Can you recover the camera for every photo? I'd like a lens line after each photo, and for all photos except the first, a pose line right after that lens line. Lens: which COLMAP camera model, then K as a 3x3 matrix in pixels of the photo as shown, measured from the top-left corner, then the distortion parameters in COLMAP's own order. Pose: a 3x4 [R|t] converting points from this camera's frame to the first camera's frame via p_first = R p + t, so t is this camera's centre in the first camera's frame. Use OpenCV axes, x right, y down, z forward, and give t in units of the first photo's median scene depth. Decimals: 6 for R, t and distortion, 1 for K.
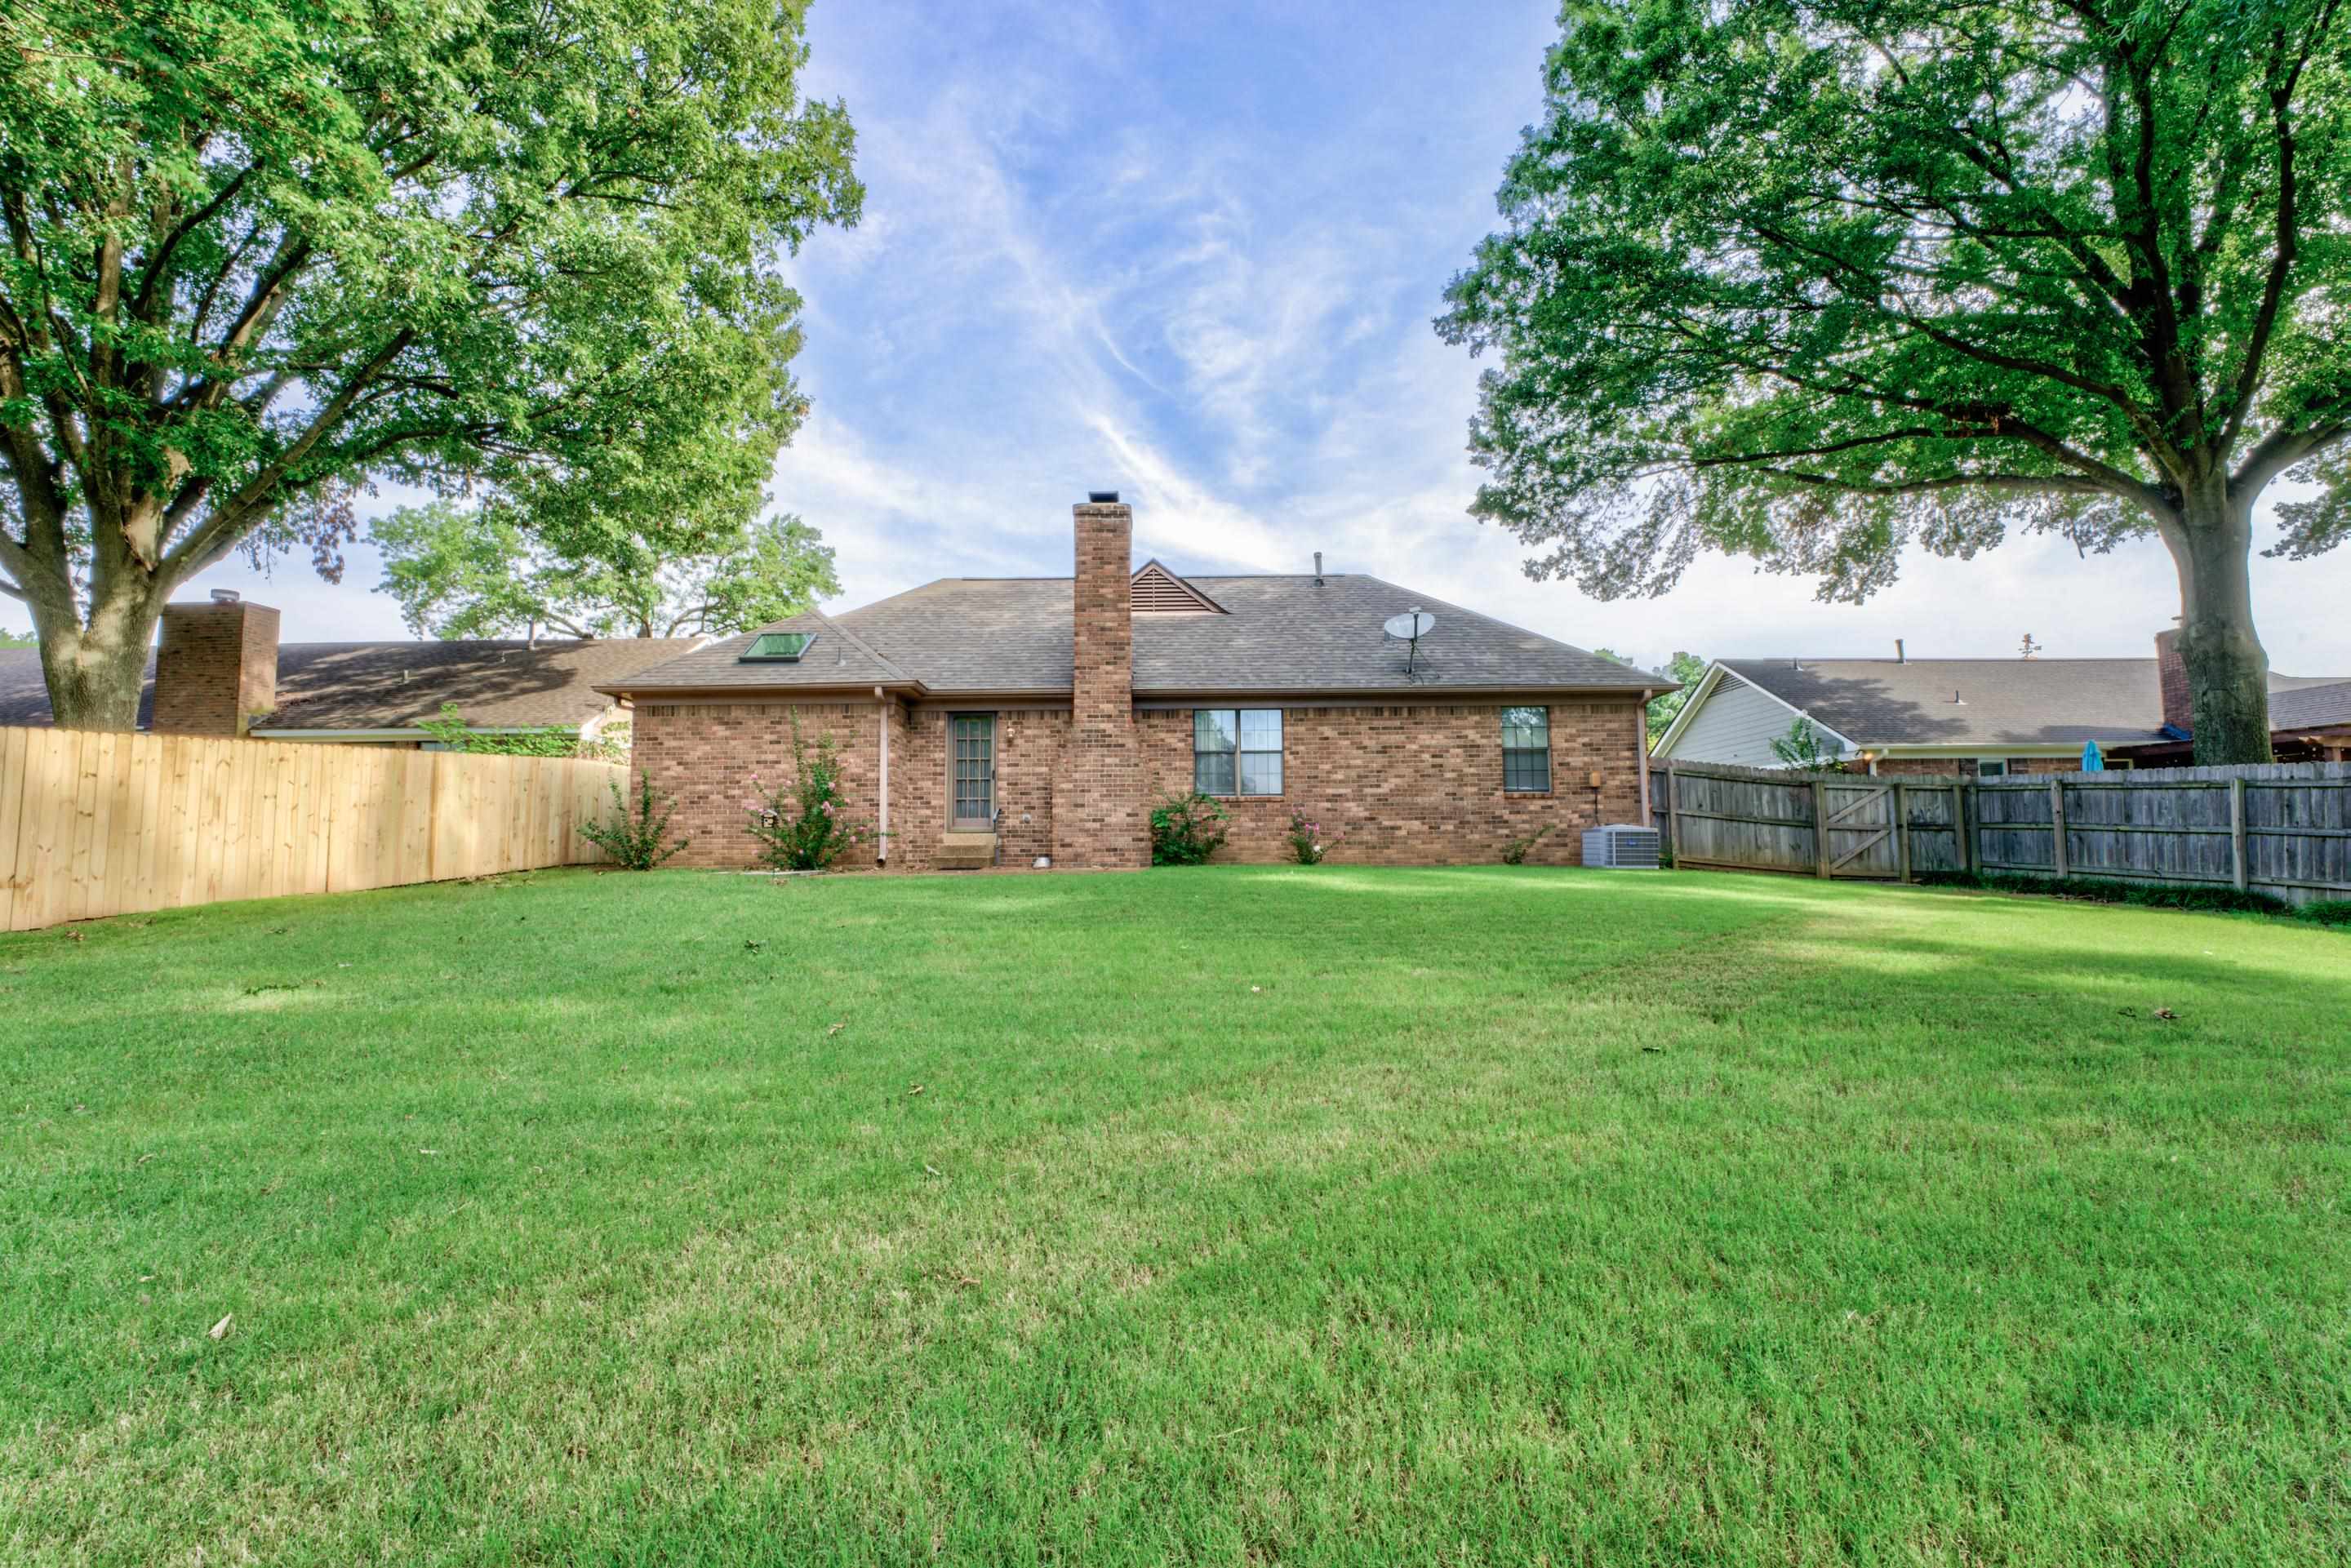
lens RADIAL K [[951.3, 0, 1172.9], [0, 951.3, 794.0], [0, 0, 1]] dist [-0.021371, 0.000747]
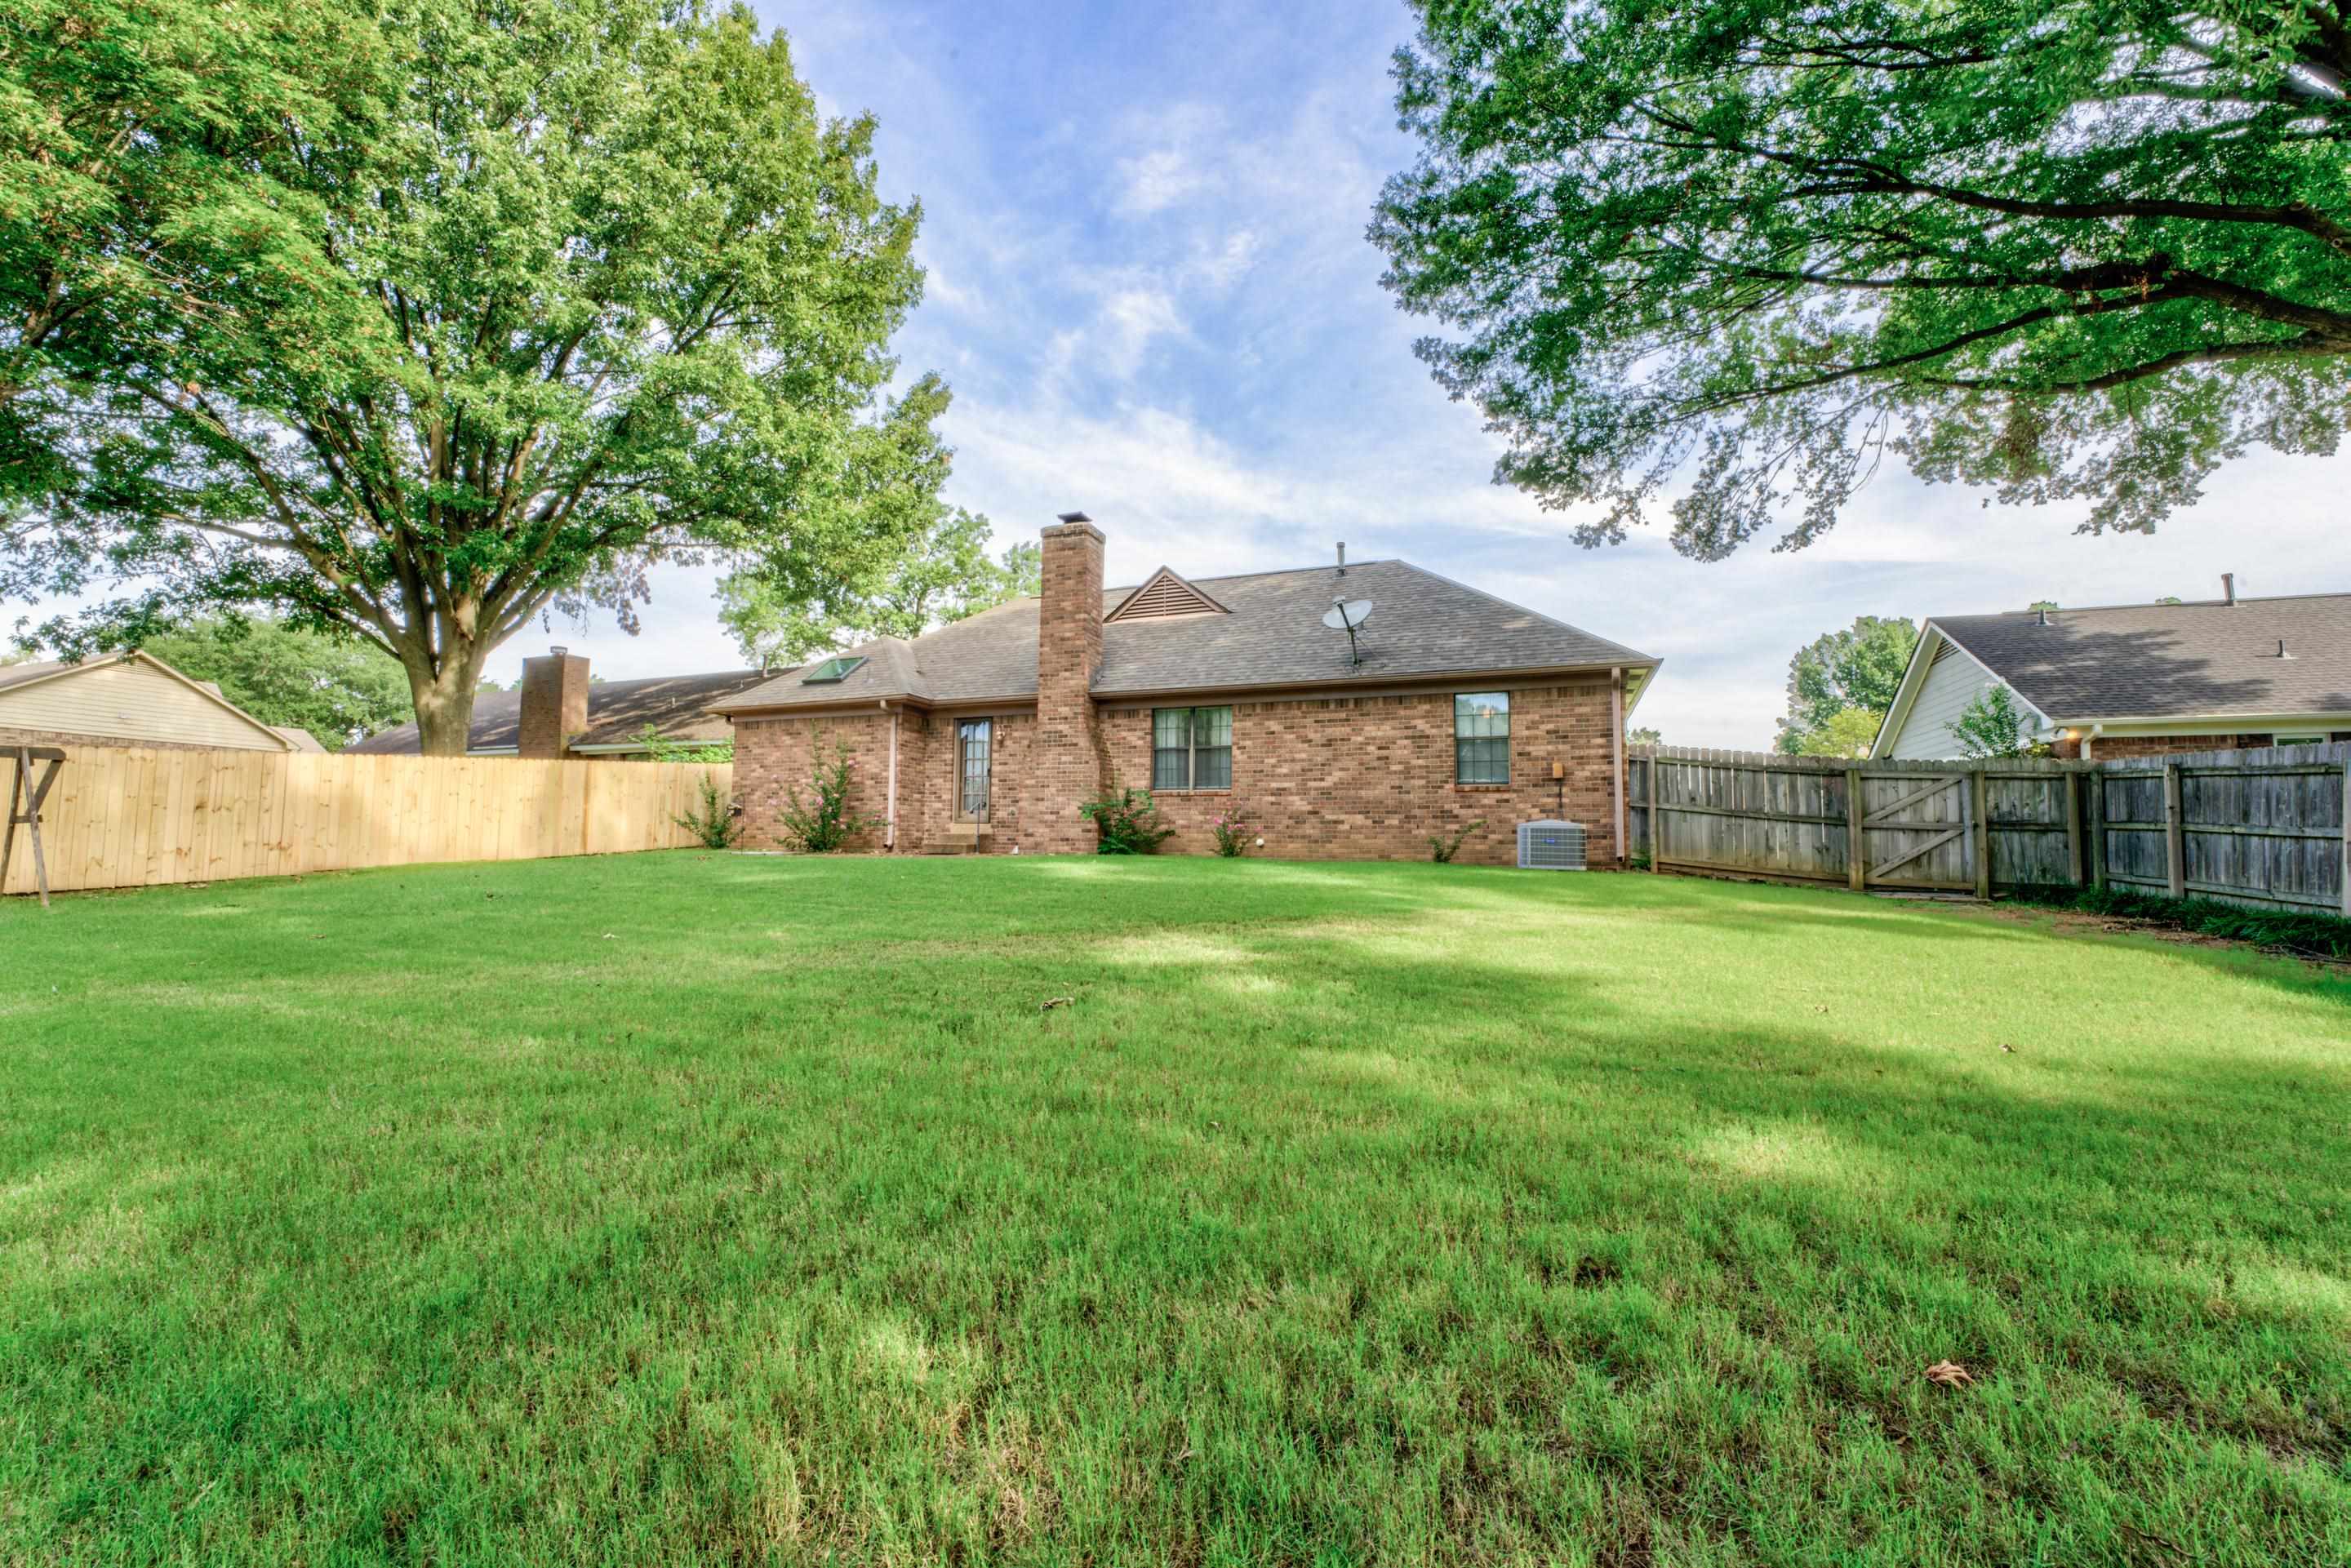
lens RADIAL K [[951.3, 0, 1173.3], [0, 951.3, 789.1], [0, 0, 1]] dist [-0.021371, 0.000747]
pose [[0.928160, -0.004681, -0.372151, 0.440830], [0.004906, 0.999988, -0.000343, 0.001165], [0.372148, -0.001507, 0.928172, 0.025614]]
